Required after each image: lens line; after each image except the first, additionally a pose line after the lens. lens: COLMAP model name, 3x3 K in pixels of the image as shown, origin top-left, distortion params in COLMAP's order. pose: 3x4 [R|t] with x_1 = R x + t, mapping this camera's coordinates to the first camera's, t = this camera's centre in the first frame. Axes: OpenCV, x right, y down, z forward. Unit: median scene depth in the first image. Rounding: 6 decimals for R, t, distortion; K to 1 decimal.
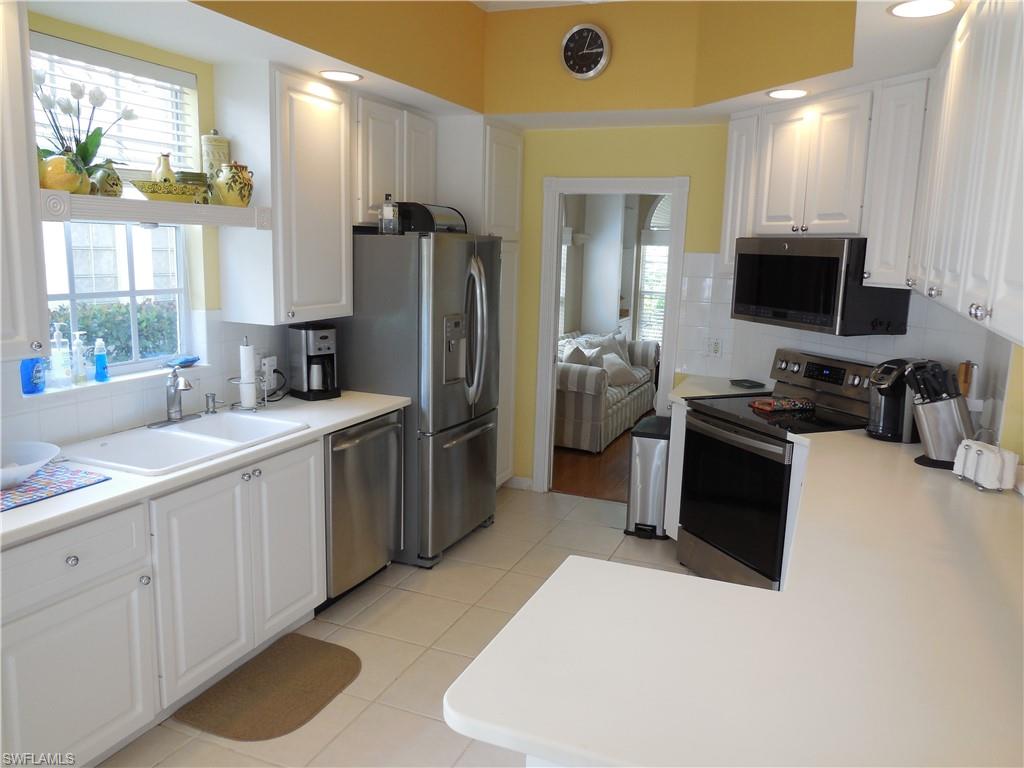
lens RADIAL K [[771.8, 0, 509.1], [0, 771.8, 380.0], [0, 0, 1]] dist [-0.020770, 0.006527]
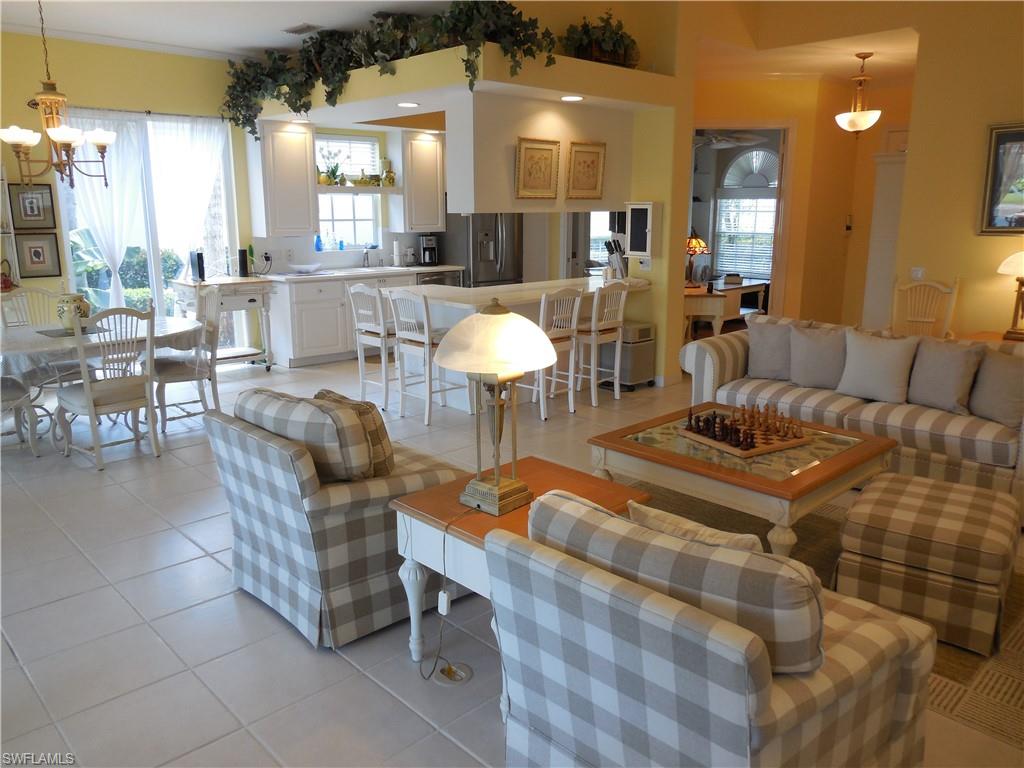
lens RADIAL K [[771.8, 0, 509.1], [0, 771.8, 380.0], [0, 0, 1]] dist [-0.020770, 0.006527]
pose [[0.913875, 0.060402, -0.401478, 0.970194], [-0.044567, 0.997820, 0.048674, 0.251187], [0.403543, -0.026590, 0.914574, -1.100380]]
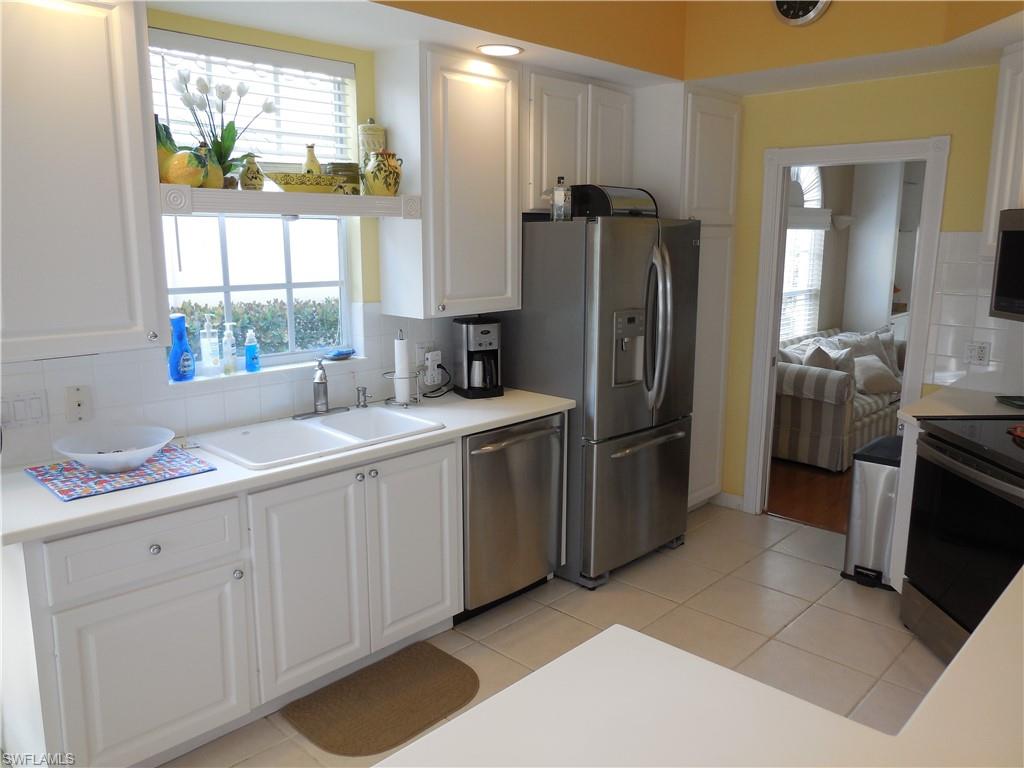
lens RADIAL K [[771.8, 0, 509.1], [0, 771.8, 380.0], [0, 0, 1]] dist [-0.020770, 0.006527]
pose [[0.932229, 0.039600, -0.359695, 0.128934], [-0.036668, 0.999215, 0.014973, -0.011680], [0.360005, -0.000769, 0.932950, 0.127653]]
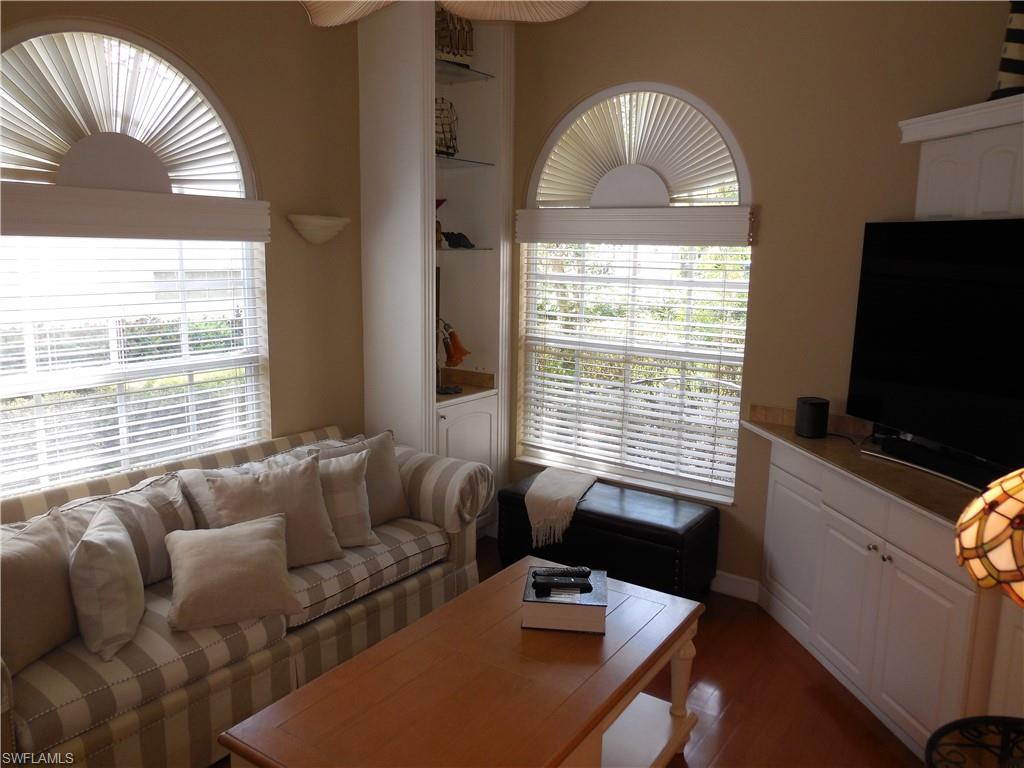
lens RADIAL K [[771.8, 0, 509.1], [0, 771.8, 380.0], [0, 0, 1]] dist [-0.020770, 0.006527]
pose [[0.973294, 0.023973, -0.228306, 0.653759], [-0.026690, 0.999605, -0.008822, -0.198900], [0.228004, 0.014680, 0.973550, 1.252639]]
